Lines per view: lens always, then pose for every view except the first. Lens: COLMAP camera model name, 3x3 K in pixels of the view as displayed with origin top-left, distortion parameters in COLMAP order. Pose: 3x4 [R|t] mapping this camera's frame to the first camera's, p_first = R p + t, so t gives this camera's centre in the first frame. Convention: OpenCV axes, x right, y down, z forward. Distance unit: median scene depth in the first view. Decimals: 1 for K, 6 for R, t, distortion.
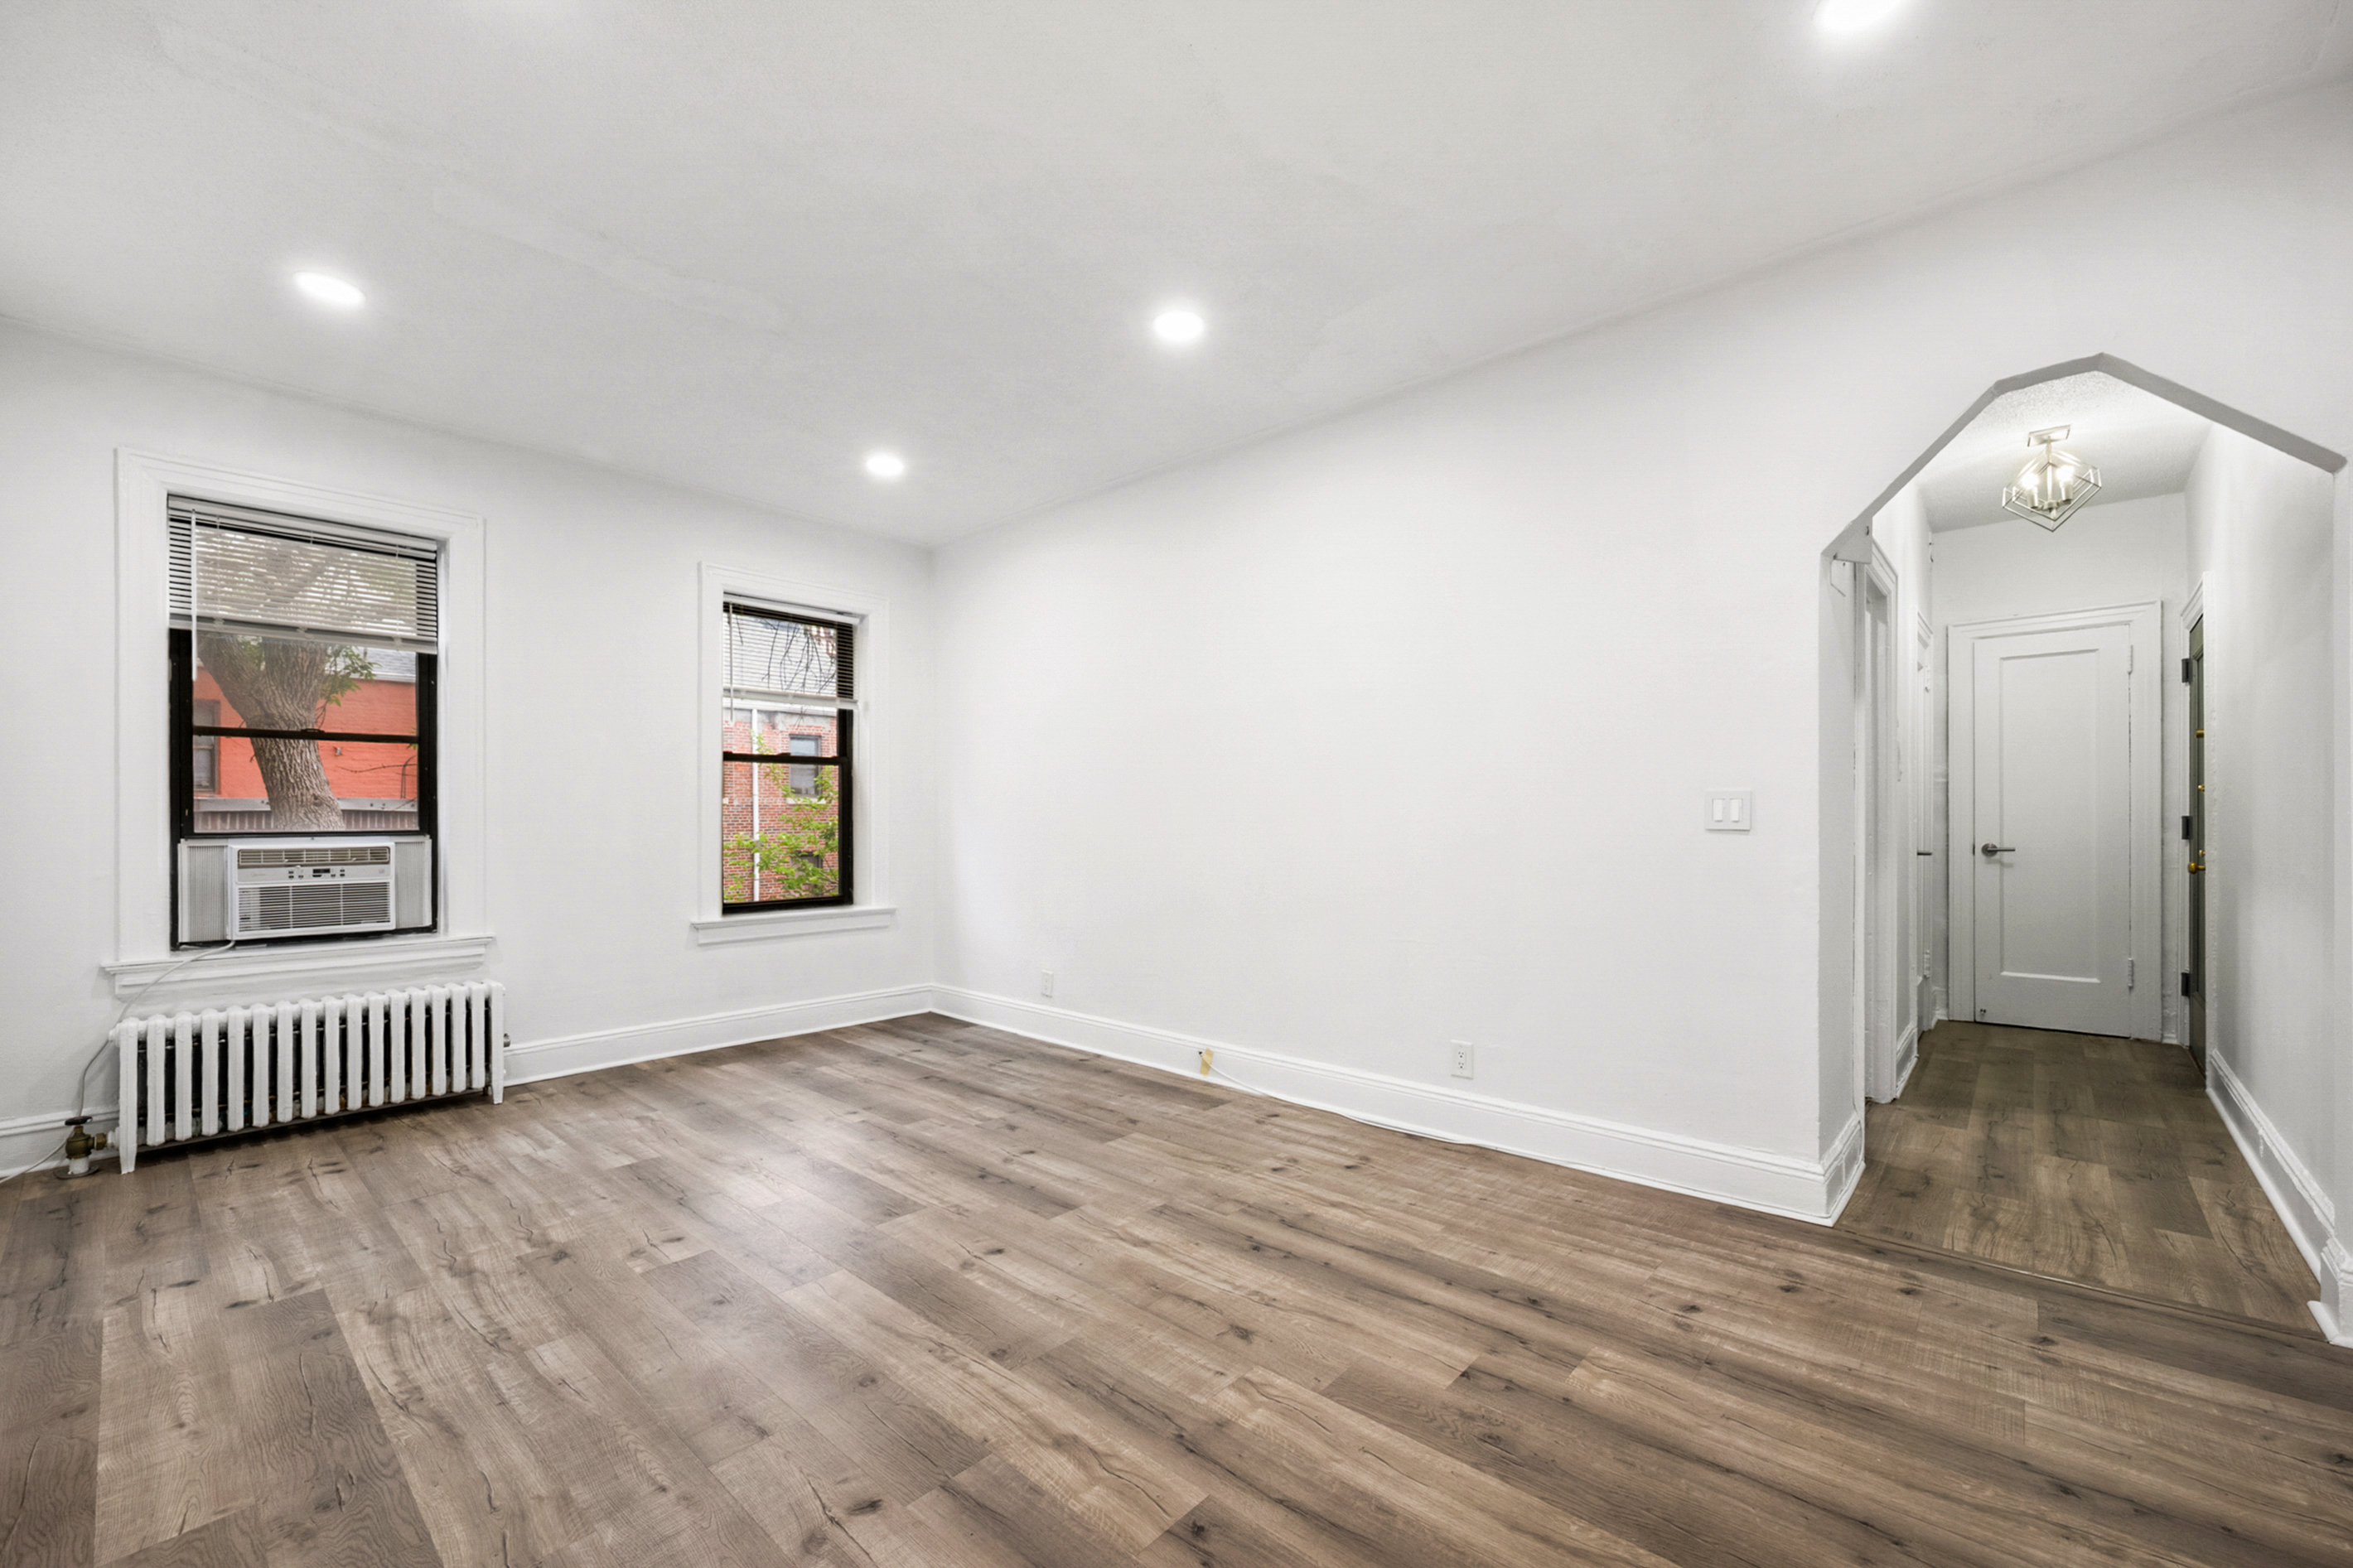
lens RADIAL K [[946.2, 0, 1166.1], [0, 946.2, 821.7], [0, 0, 1]] dist [-0.000303, 0.000146]
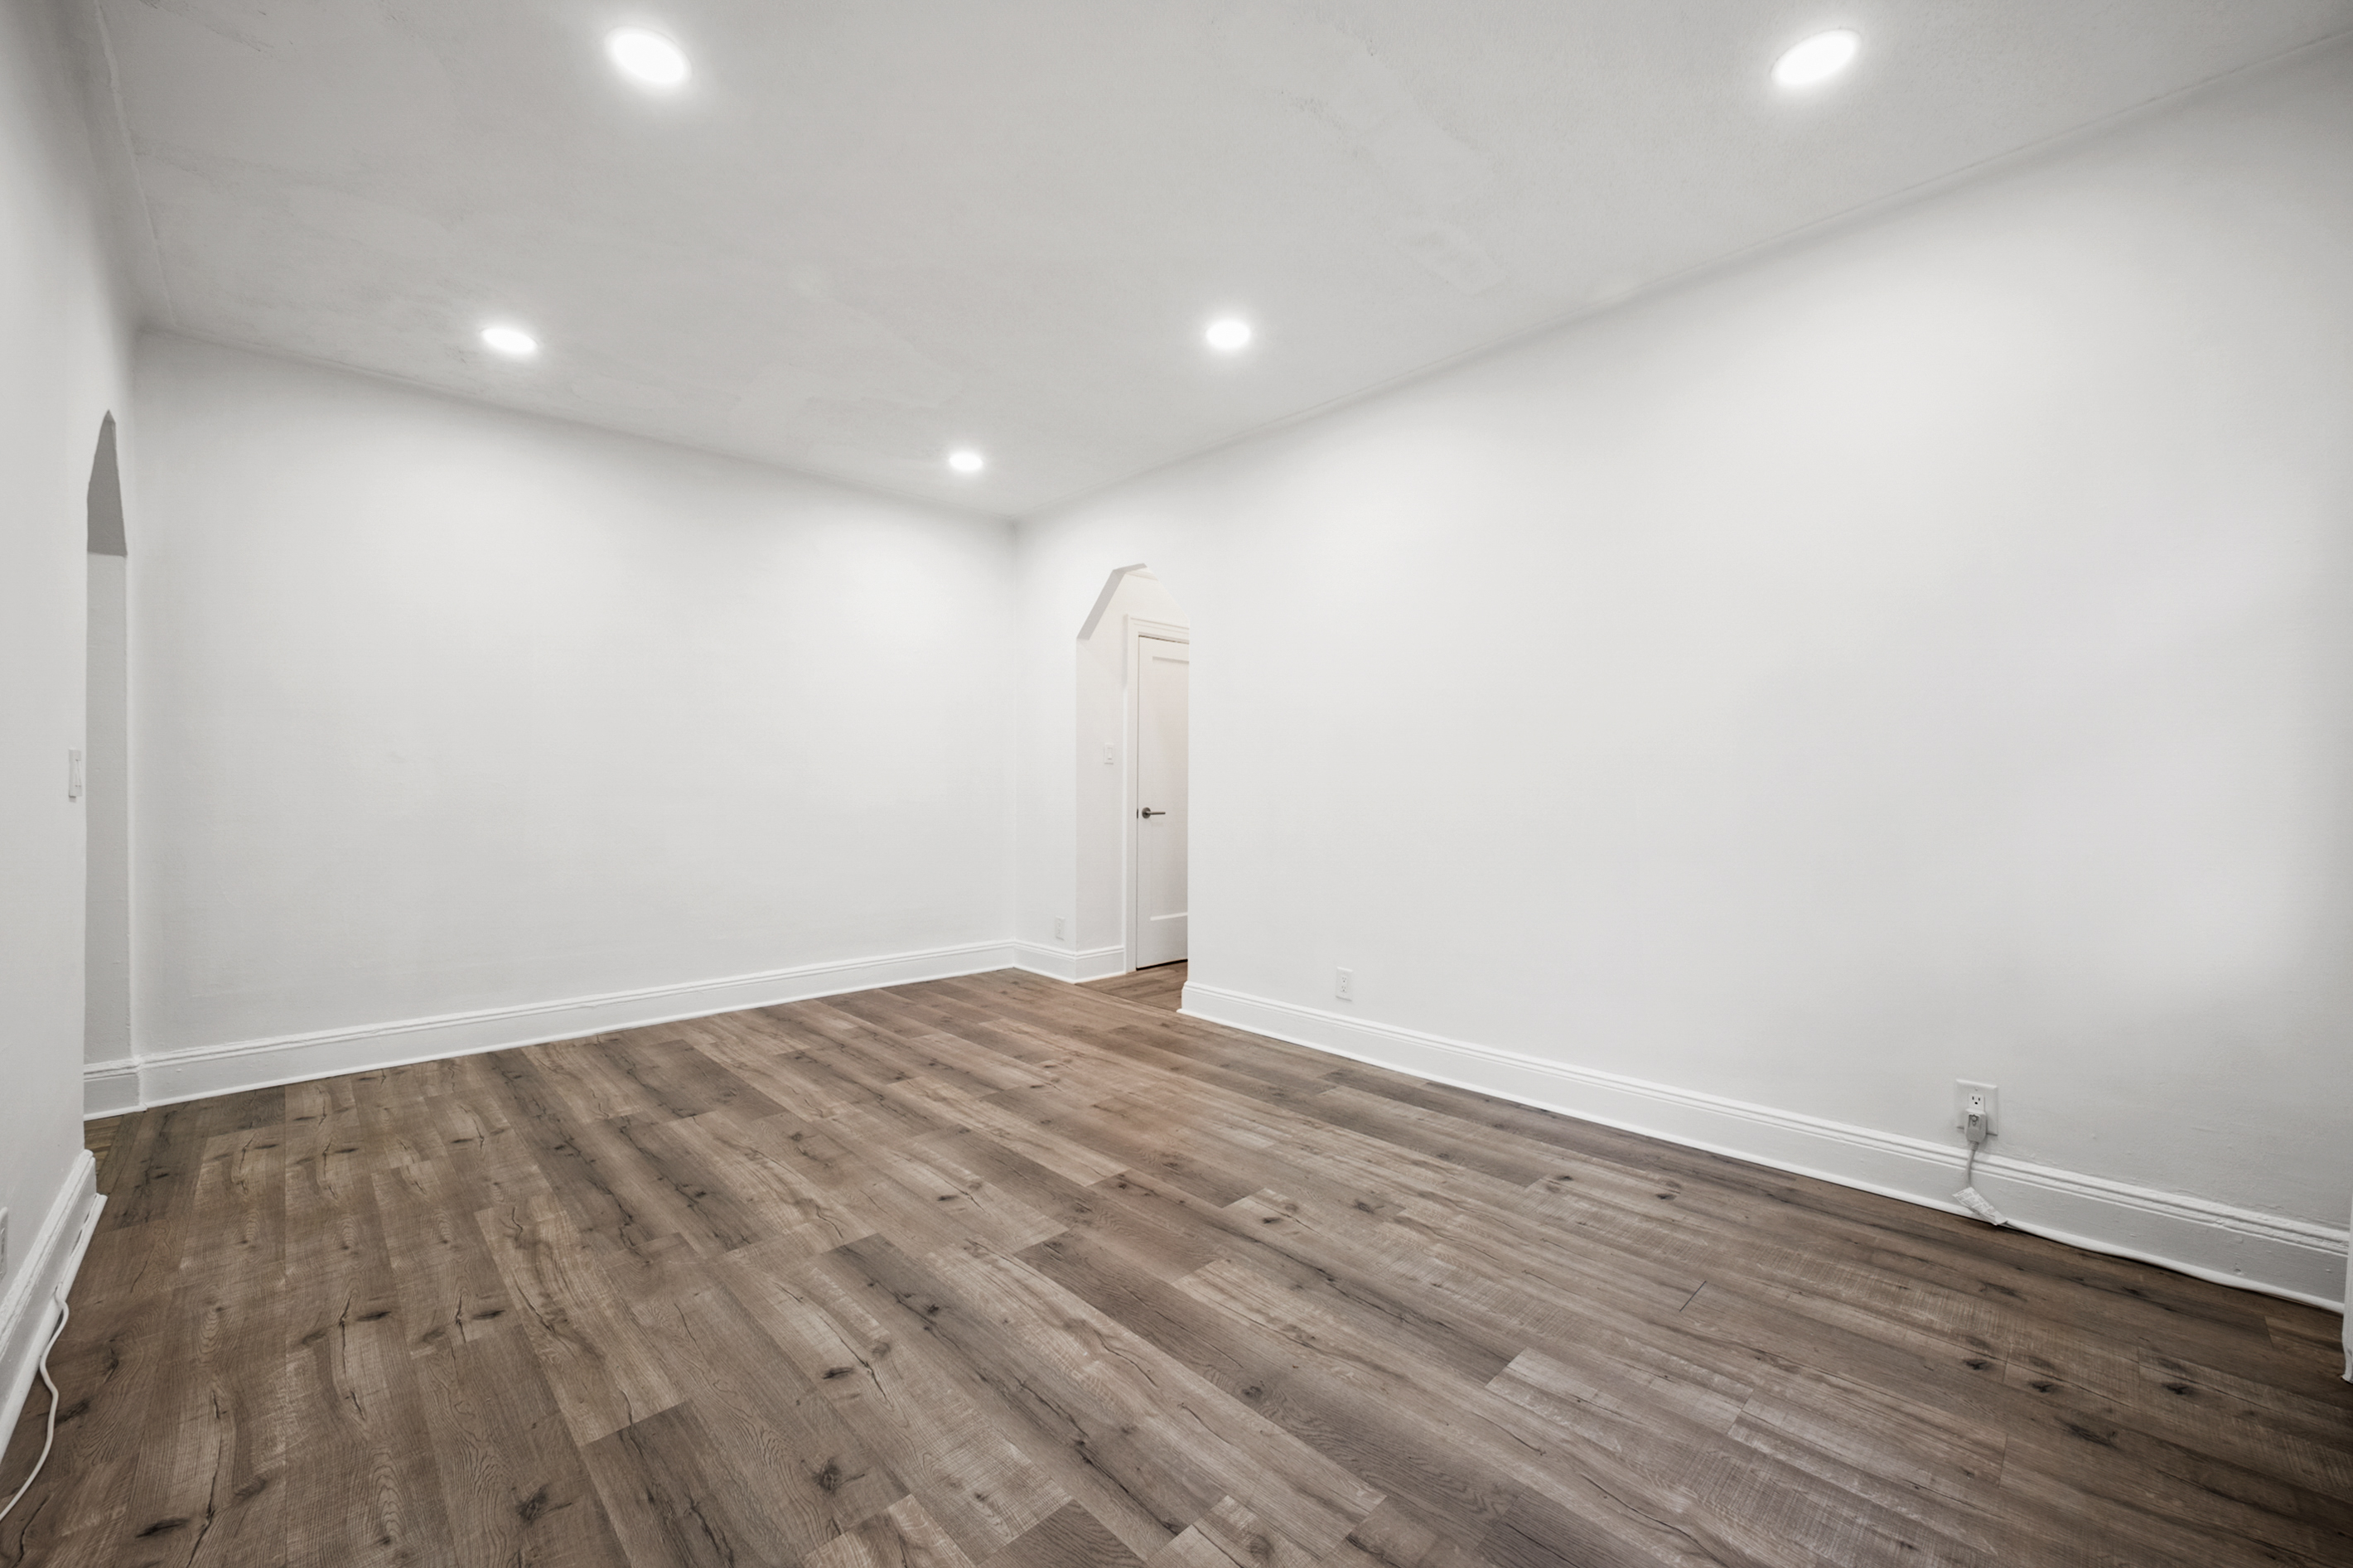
lens RADIAL K [[924.2, 0, 1183.7], [0, 924.2, 793.1], [0, 0, 1]] dist [0.000301, 0.000407]
pose [[-0.998464, 0.001262, 0.055387, -0.427745], [0.002131, 0.999876, 0.015634, -0.006579], [-0.055361, 0.015728, -0.998343, 1.713892]]
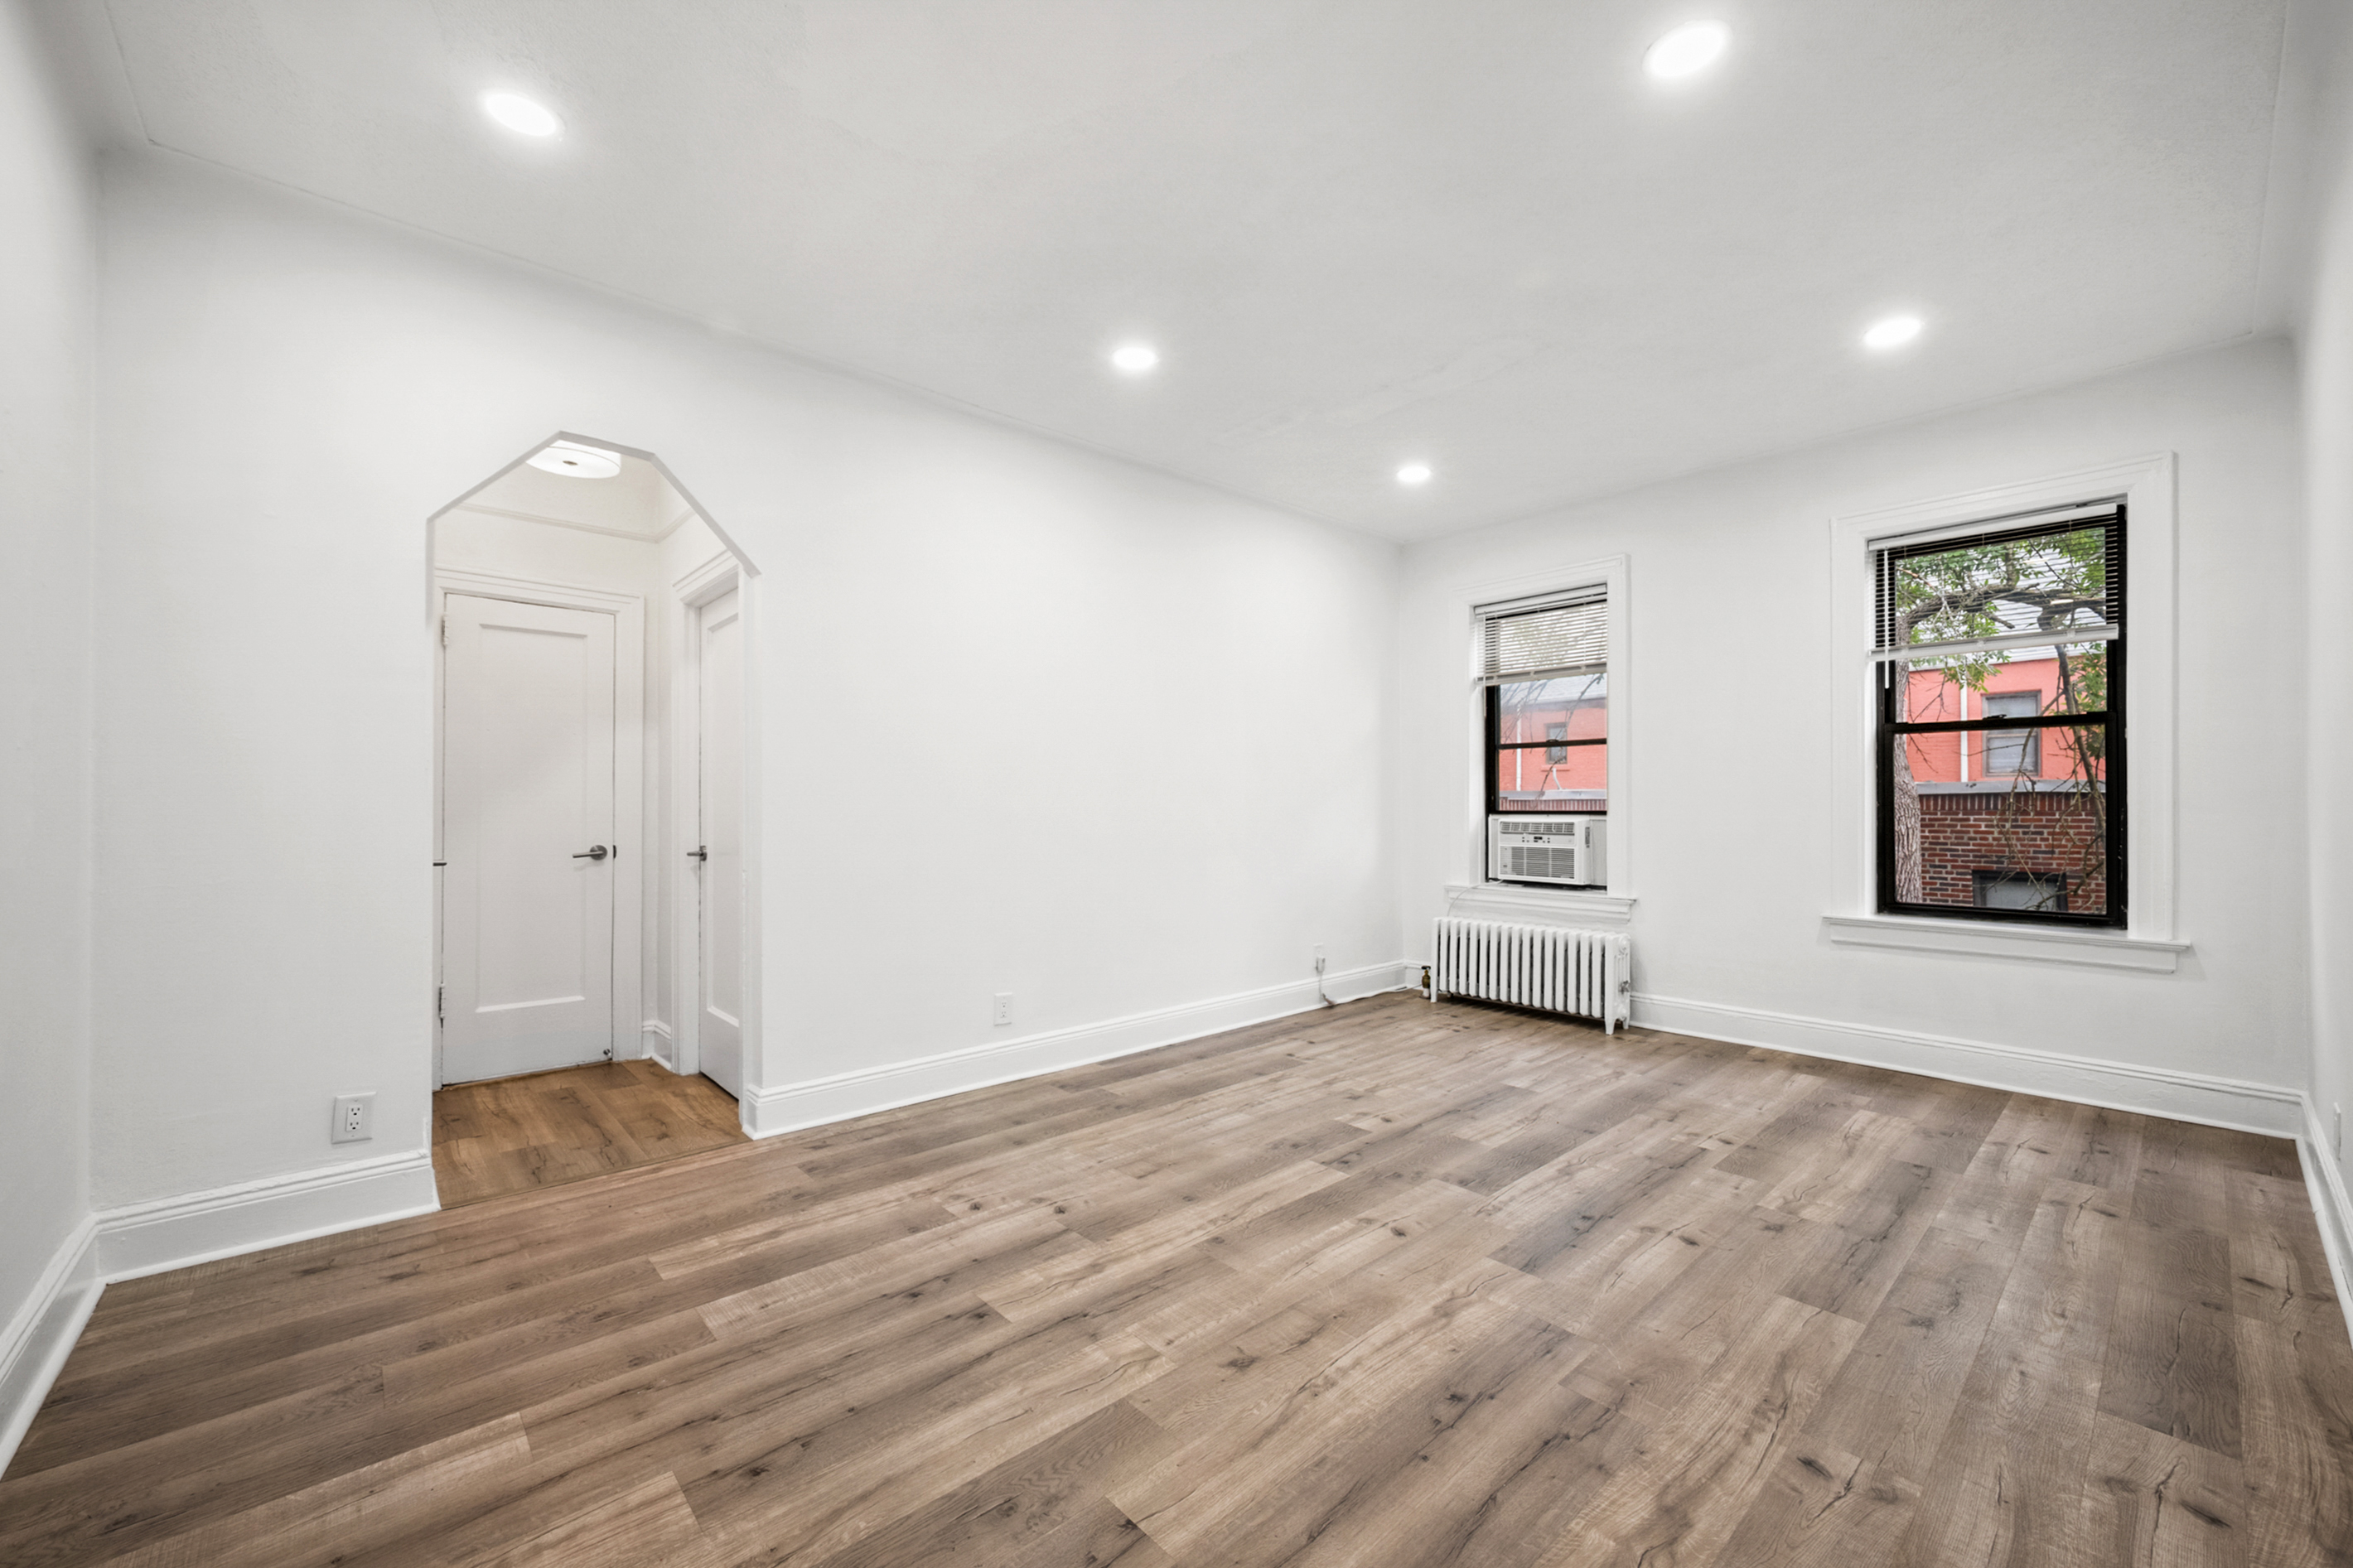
lens RADIAL K [[924.2, 0, 1183.7], [0, 924.2, 793.1], [0, 0, 1]] dist [0.000301, 0.000407]
pose [[-0.093046, -0.008262, -0.995628, 0.711513], [-0.001166, 0.999966, -0.008189, -0.005716], [0.995661, 0.000399, -0.093052, 0.740658]]
